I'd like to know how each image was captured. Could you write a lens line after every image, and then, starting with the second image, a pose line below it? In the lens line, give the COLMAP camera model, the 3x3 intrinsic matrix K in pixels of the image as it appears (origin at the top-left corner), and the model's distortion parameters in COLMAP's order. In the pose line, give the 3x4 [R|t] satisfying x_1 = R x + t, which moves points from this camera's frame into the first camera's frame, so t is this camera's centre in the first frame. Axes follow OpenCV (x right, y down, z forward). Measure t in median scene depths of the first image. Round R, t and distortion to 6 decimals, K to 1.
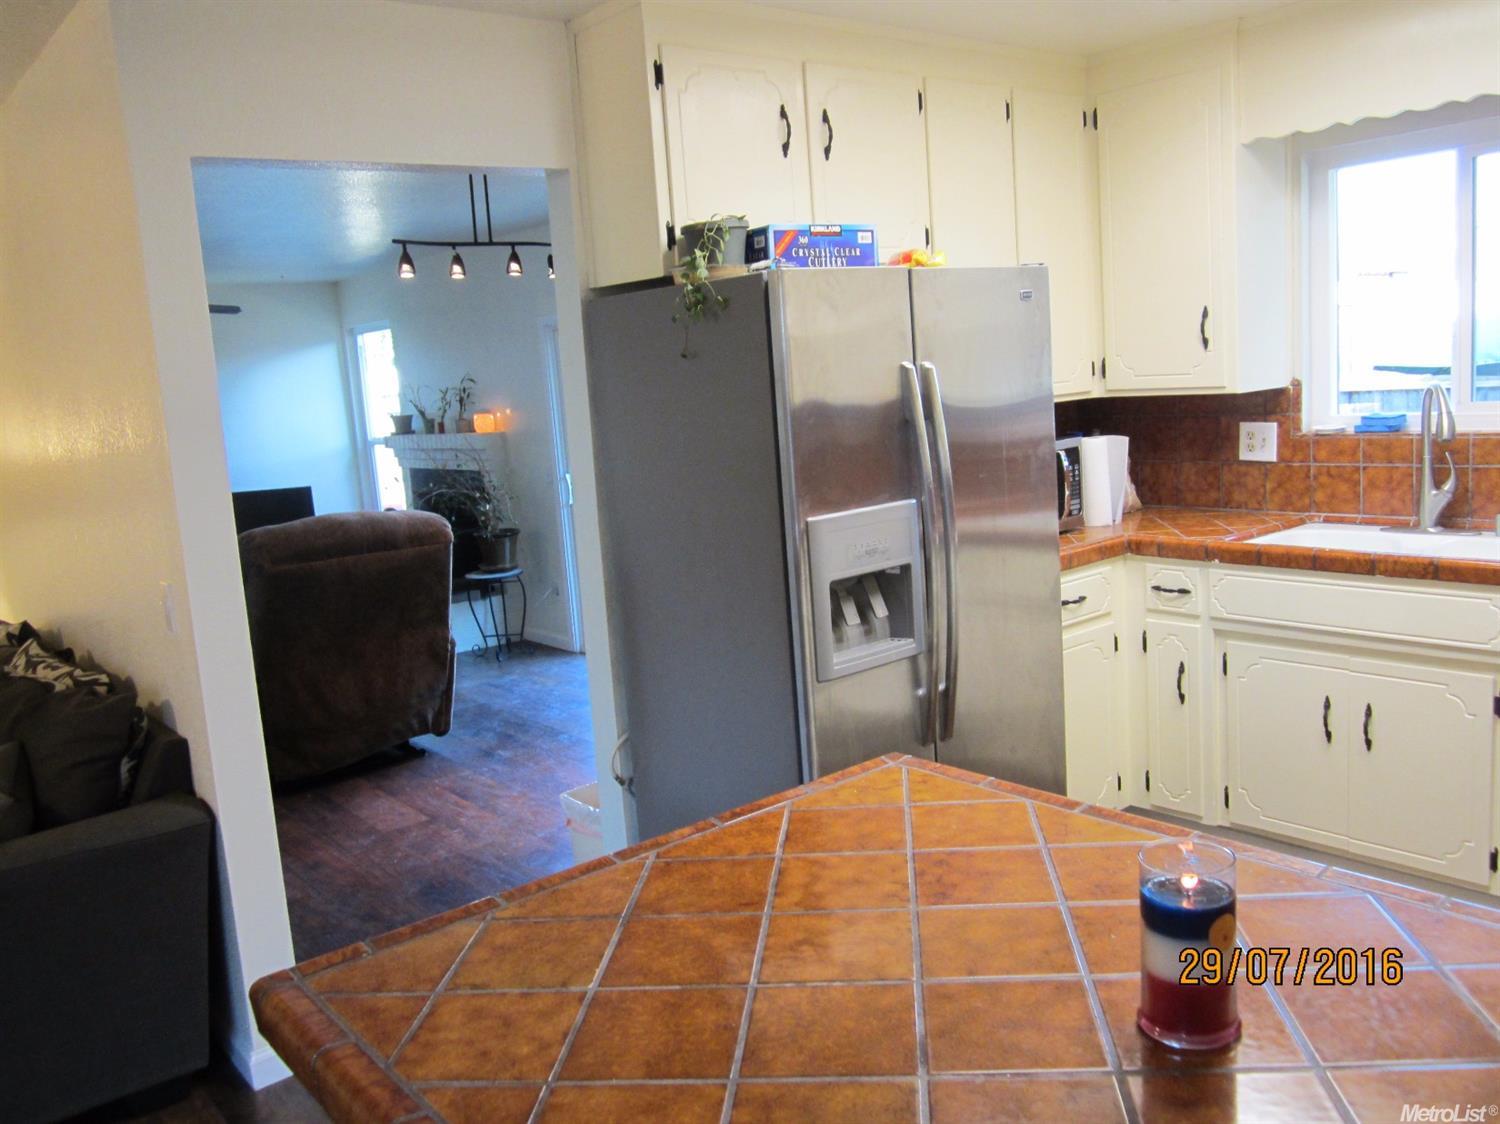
lens RADIAL K [[1230.0, 0, 750.0], [0, 1230.0, 562.0], [0, 0, 1]] dist [-0.048715, 0.002243]
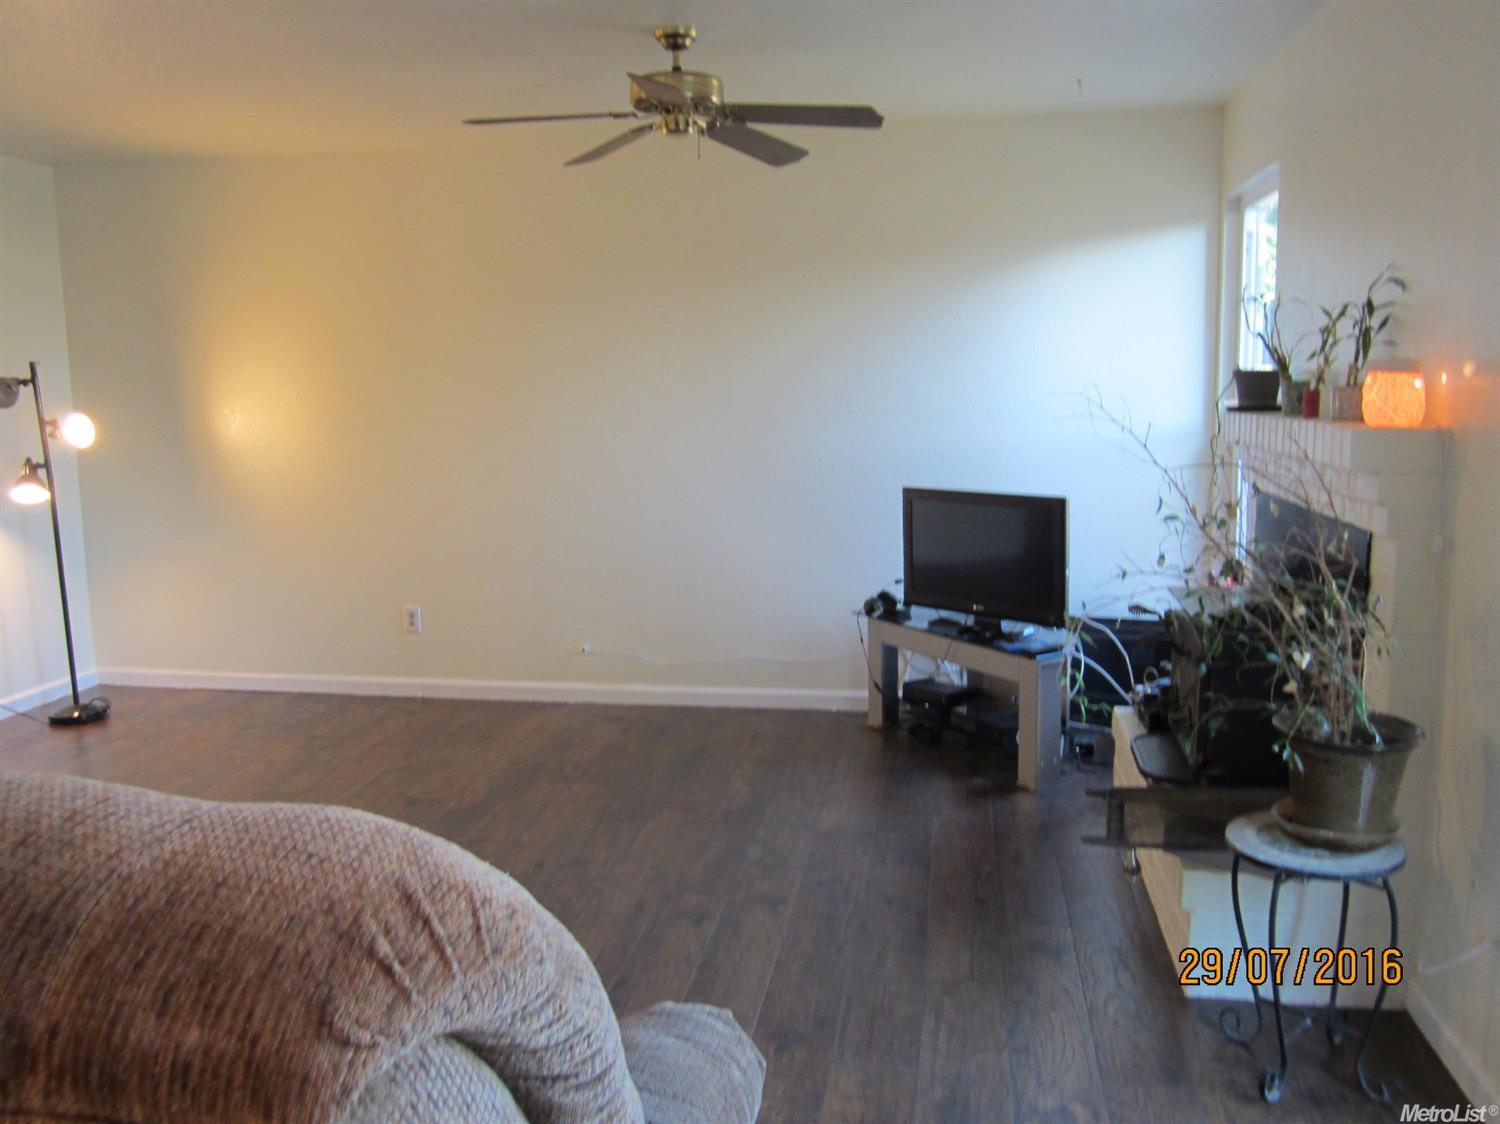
lens RADIAL K [[1230.0, 0, 750.0], [0, 1230.0, 562.0], [0, 0, 1]] dist [-0.048715, 0.002243]
pose [[0.656024, 0.168903, -0.735598, -0.073962], [-0.145733, 0.984644, 0.096119, -0.073790], [0.740537, 0.044145, 0.670564, 0.632408]]
